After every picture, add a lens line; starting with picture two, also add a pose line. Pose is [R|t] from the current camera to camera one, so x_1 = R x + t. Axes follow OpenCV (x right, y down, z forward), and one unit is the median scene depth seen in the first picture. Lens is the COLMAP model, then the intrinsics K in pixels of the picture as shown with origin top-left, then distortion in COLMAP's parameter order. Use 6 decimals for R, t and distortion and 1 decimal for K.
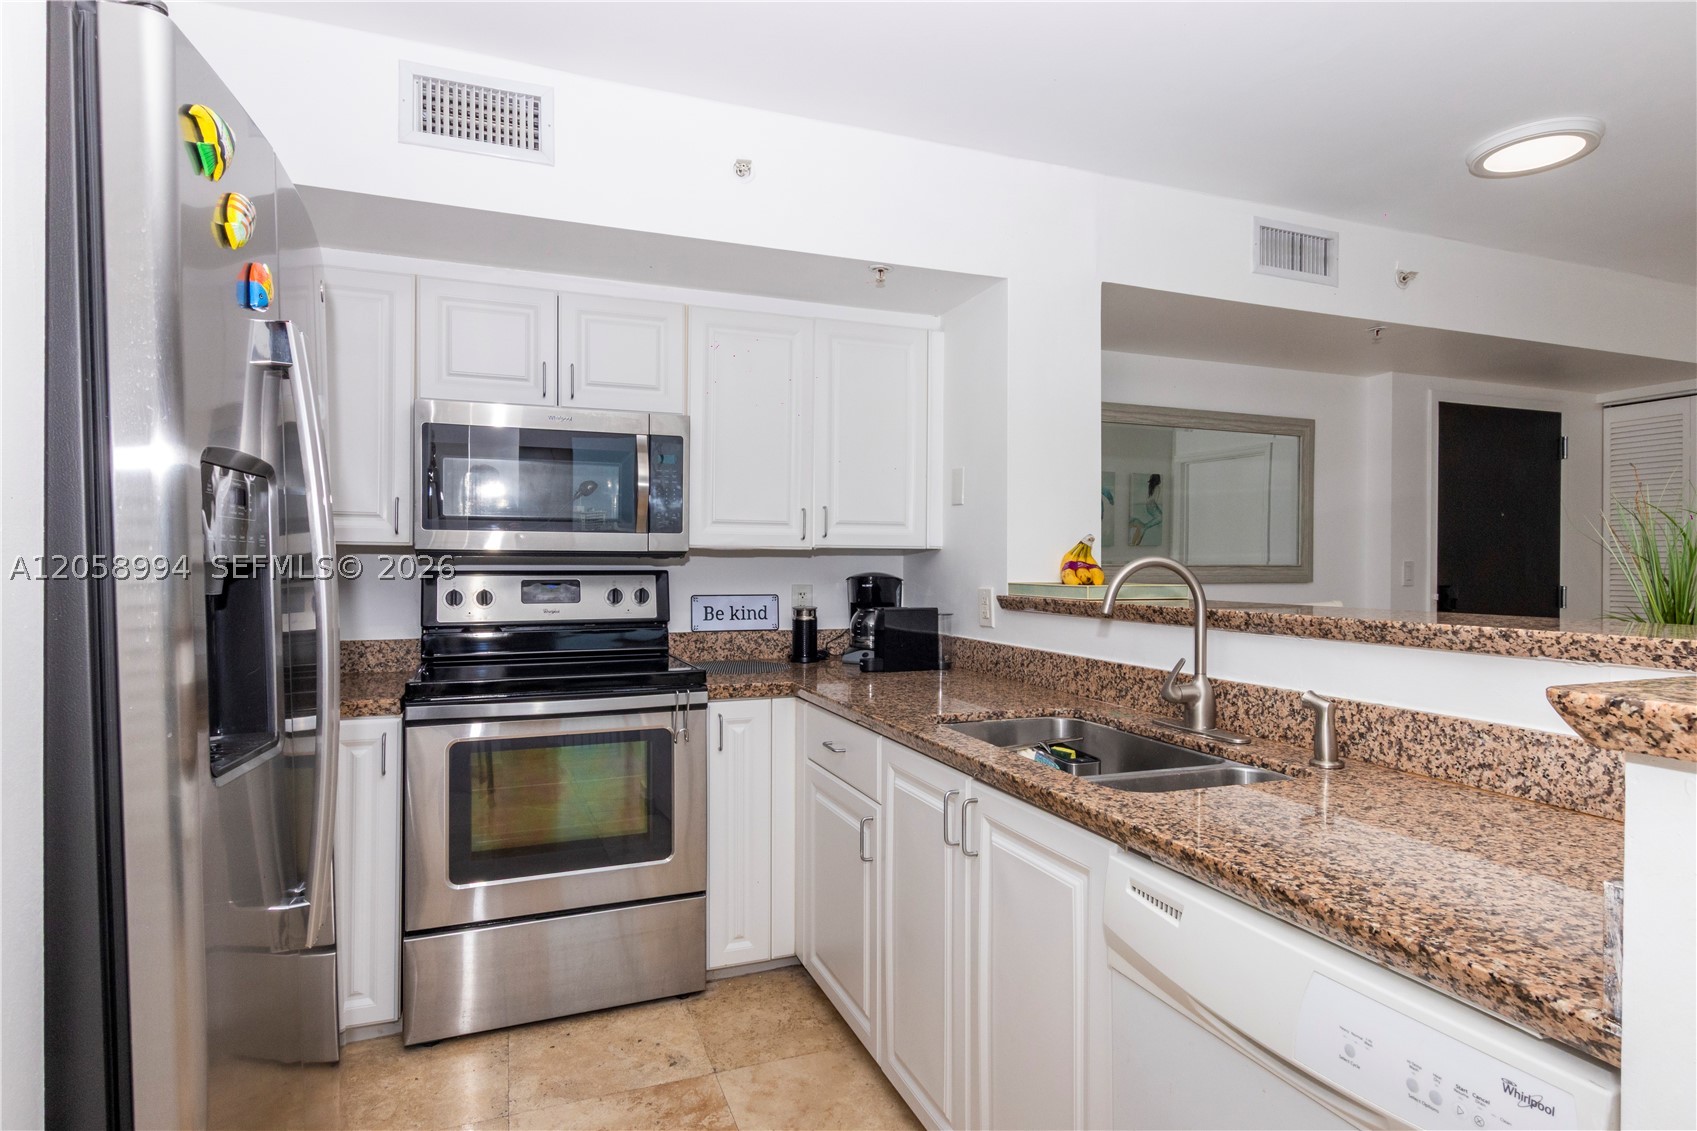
lens RADIAL K [[897.8, 0, 852.9], [0, 897.8, 569.8], [0, 0, 1]] dist [0.006690, 0.000809]
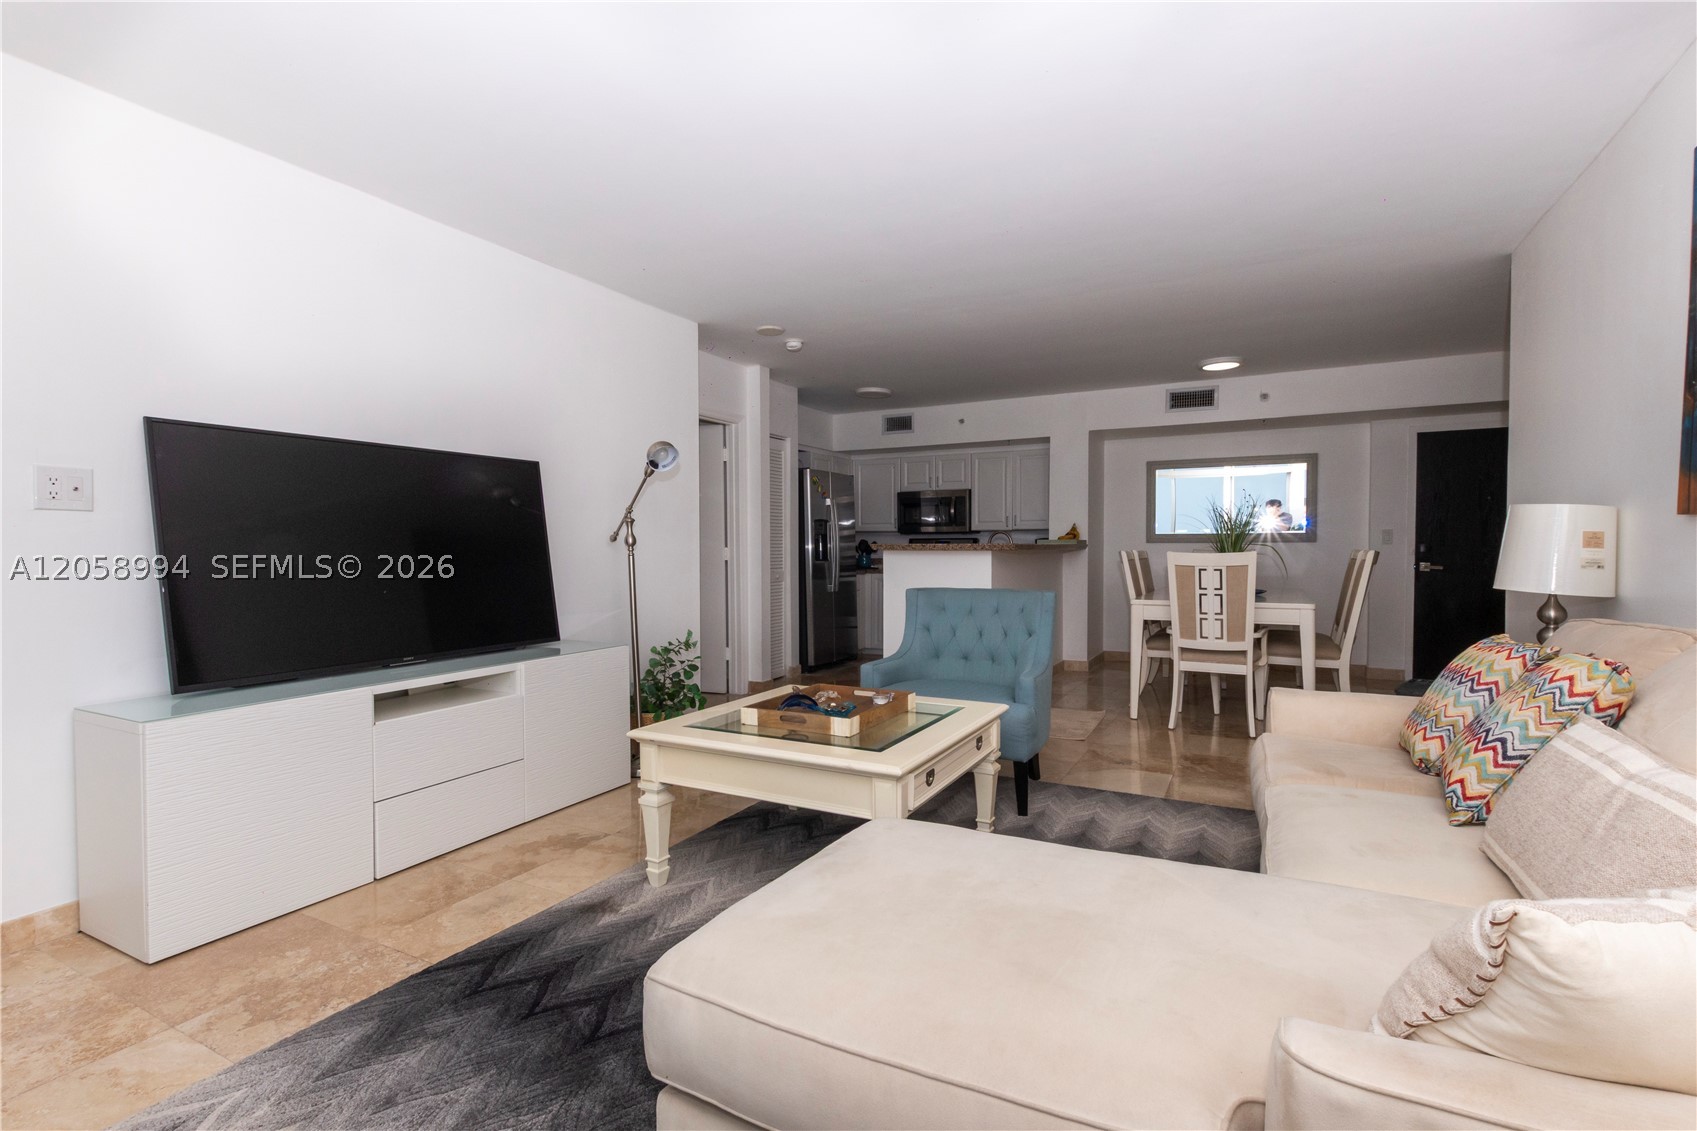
lens RADIAL K [[782.2, 0, 845.8], [0, 782.2, 572.7], [0, 0, 1]] dist [0.003448, -0.001313]
pose [[0.649645, 0.022807, -0.759896, 1.451762], [-0.000956, 0.999574, 0.029183, 0.039895], [0.760237, -0.018232, 0.649390, -1.007720]]
